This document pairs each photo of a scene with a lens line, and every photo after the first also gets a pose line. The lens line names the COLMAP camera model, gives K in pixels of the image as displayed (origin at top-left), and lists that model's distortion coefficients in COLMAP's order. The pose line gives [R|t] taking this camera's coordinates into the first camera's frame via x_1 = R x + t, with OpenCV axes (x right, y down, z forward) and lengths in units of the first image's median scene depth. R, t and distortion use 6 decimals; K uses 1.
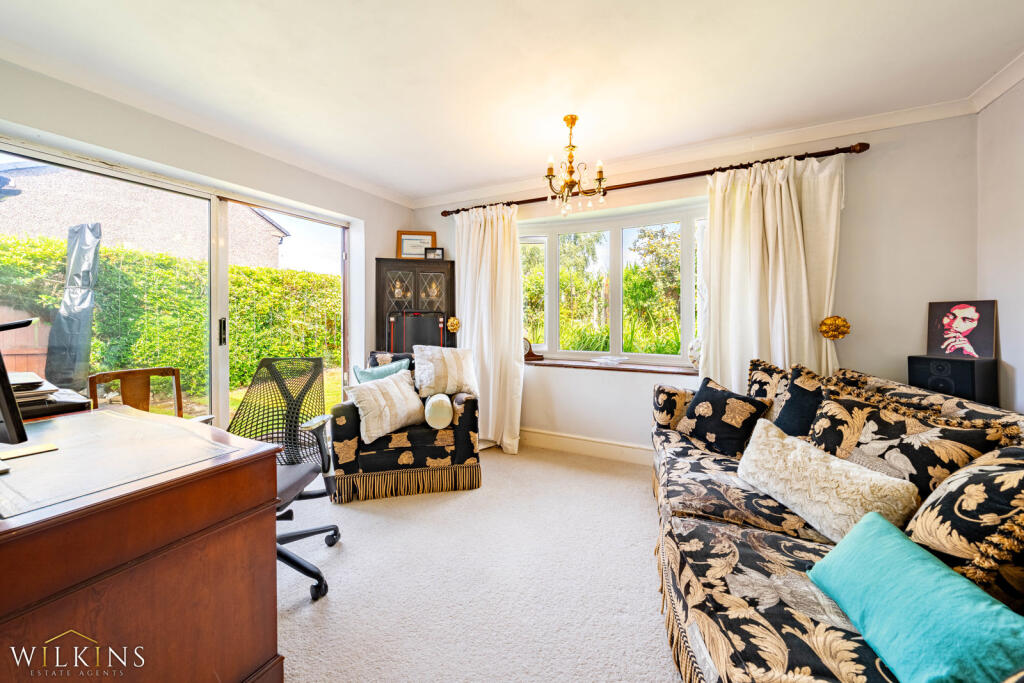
lens RADIAL K [[364.5, 0, 526.7], [0, 364.5, 313.7], [0, 0, 1]] dist [-0.000947, 0.000026]
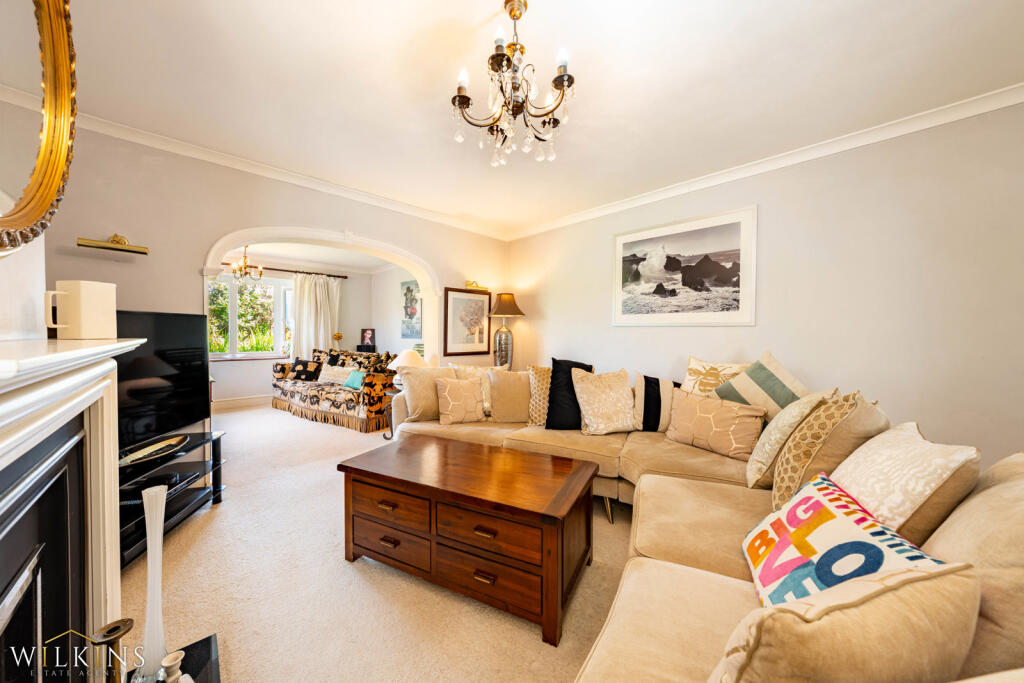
lens RADIAL K [[348.7, 0, 508.2], [0, 348.7, 336.3], [0, 0, 1]] dist [-0.001353, 0.000005]
pose [[0.331941, -0.002226, 0.943297, -1.468928], [-0.010208, 0.999930, 0.005952, 0.003576], [-0.943245, -0.011605, 0.331895, -1.333902]]
